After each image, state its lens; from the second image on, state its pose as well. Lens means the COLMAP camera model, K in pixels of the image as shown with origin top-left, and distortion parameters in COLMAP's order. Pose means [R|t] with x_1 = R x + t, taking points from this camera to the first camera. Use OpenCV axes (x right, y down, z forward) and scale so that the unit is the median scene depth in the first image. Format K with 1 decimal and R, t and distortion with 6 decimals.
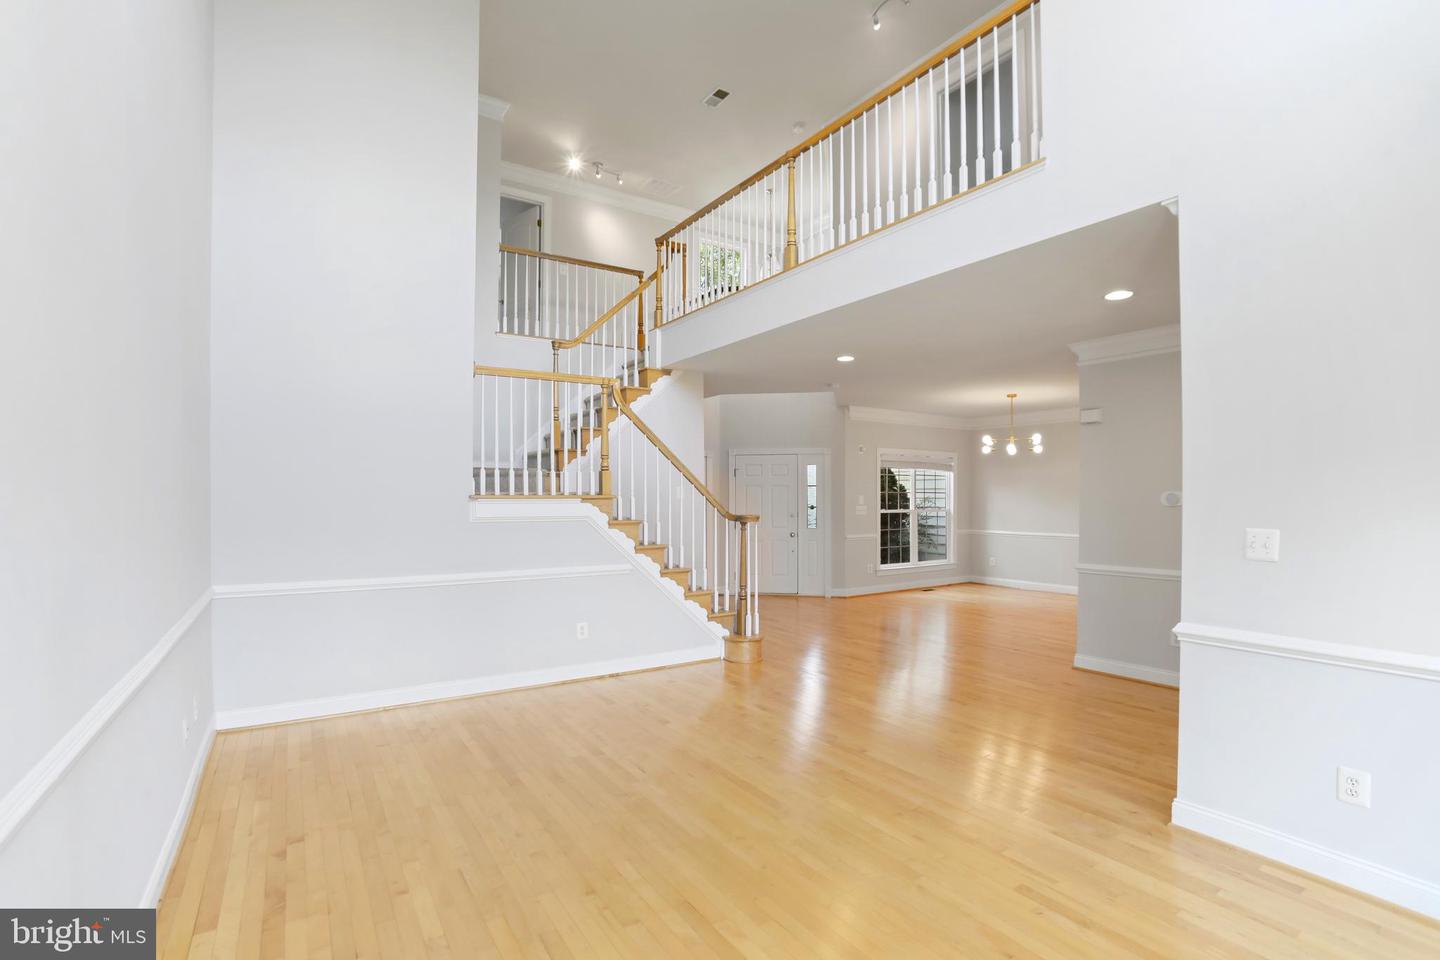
lens RADIAL K [[673.0, 0, 716.7], [0, 673.0, 502.8], [0, 0, 1]] dist [-0.060977, 0.018657]
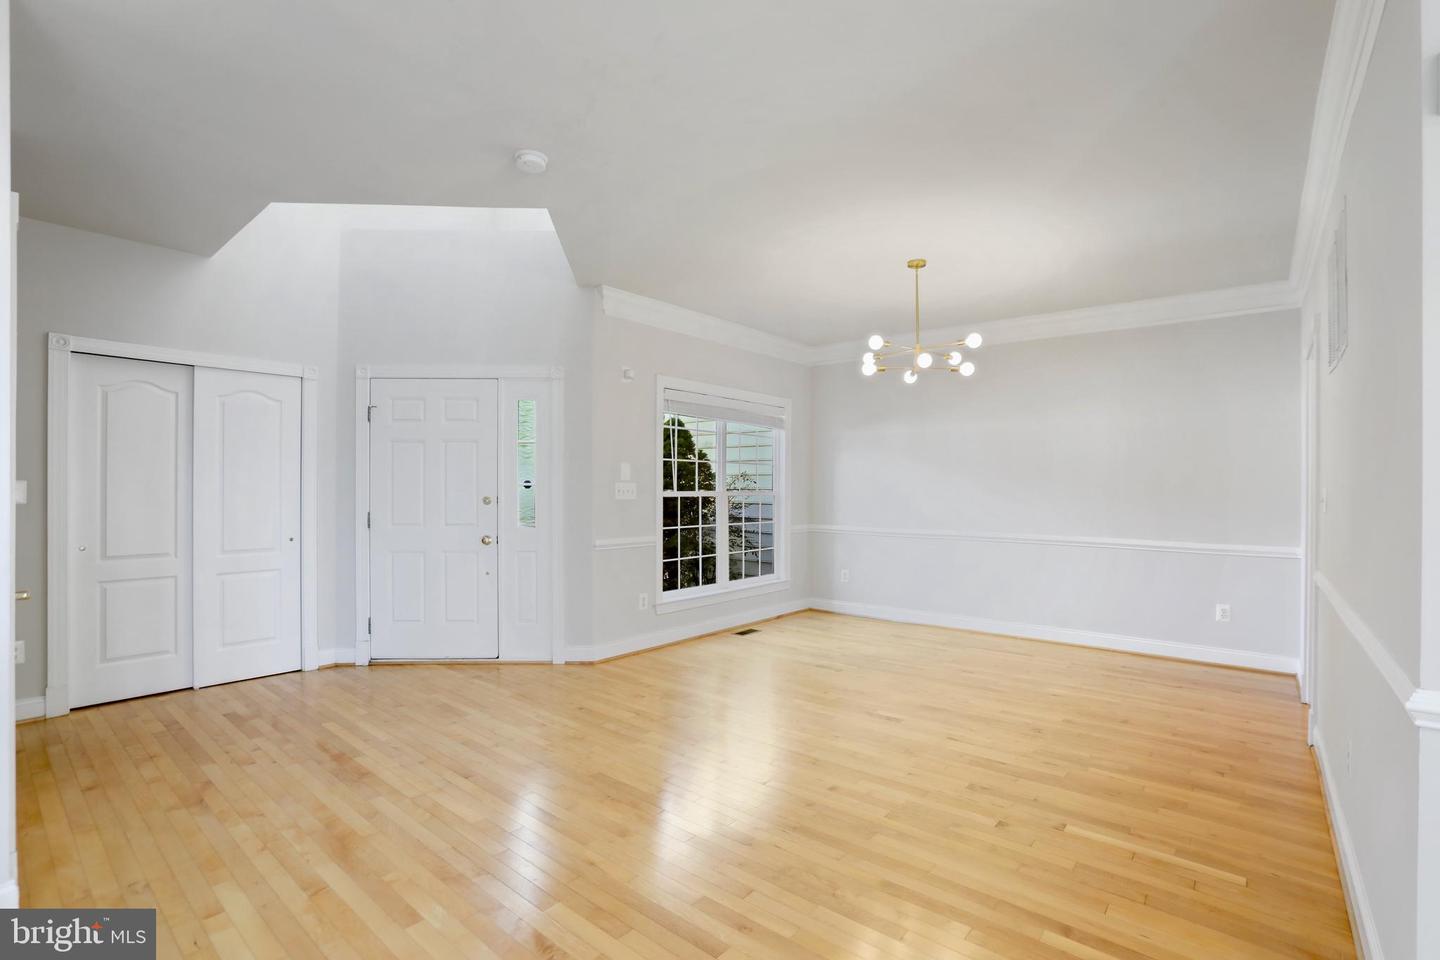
lens RADIAL K [[673.0, 0, 718.7], [0, 673.0, 478.0], [0, 0, 1]] dist [-0.060977, 0.018657]
pose [[0.958436, 0.007614, 0.285206, 0.128155], [-0.001140, 0.999738, -0.022858, 0.011934], [-0.285305, 0.021583, 0.958194, 0.452456]]
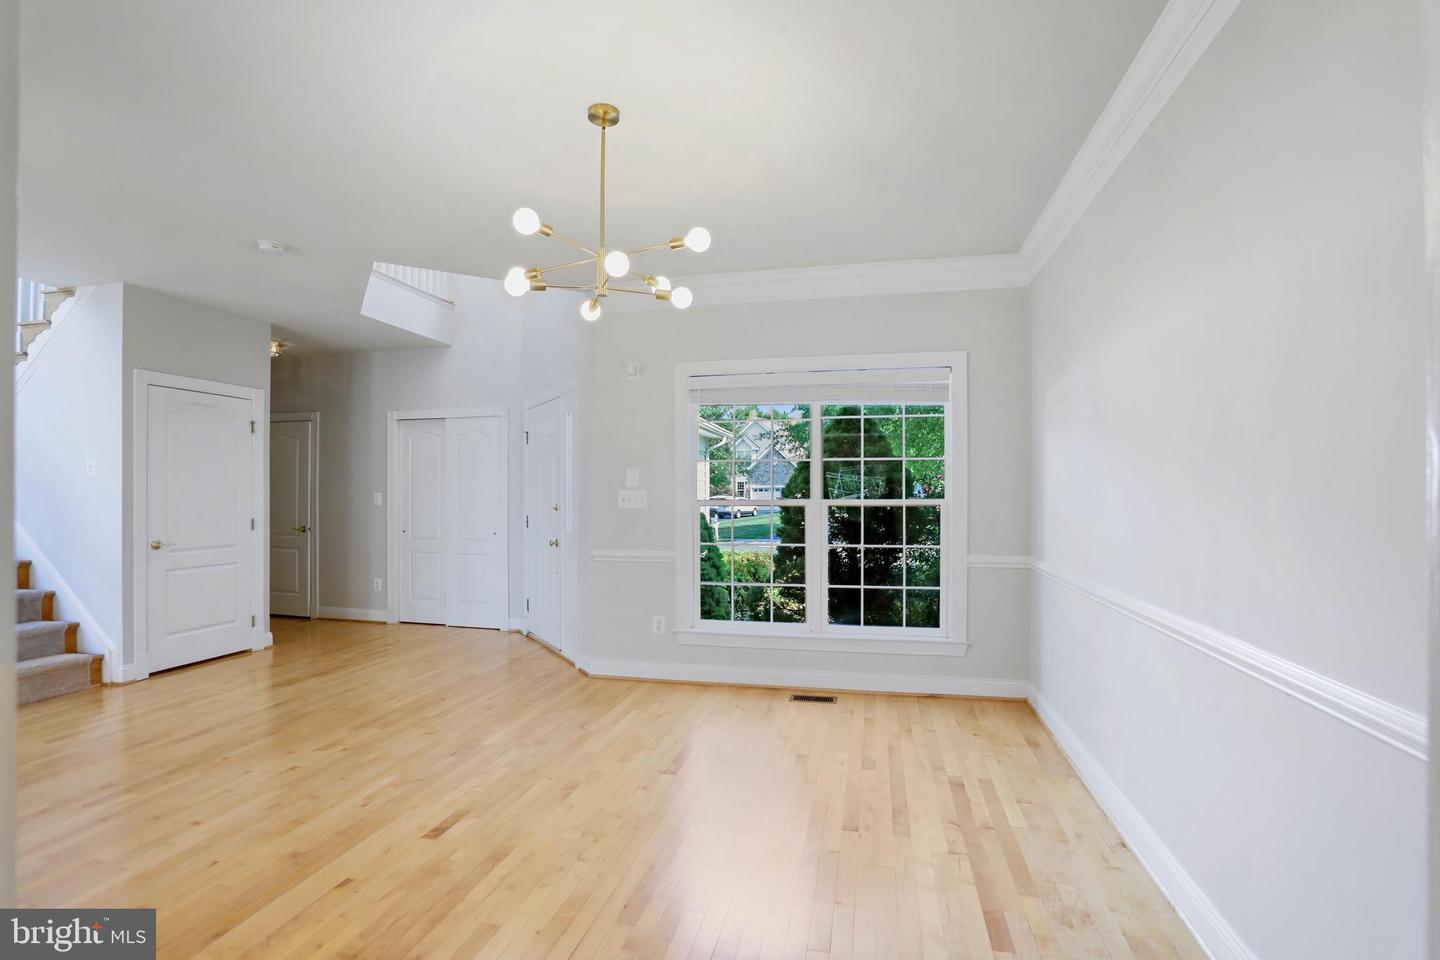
lens RADIAL K [[673.0, 0, 740.2], [0, 673.0, 490.4], [0, 0, 1]] dist [-0.060977, 0.018657]
pose [[0.688278, -0.005957, -0.725423, 0.571950], [-0.002756, 0.999938, -0.010825, 0.009095], [0.725442, 0.009450, 0.688218, 0.683963]]
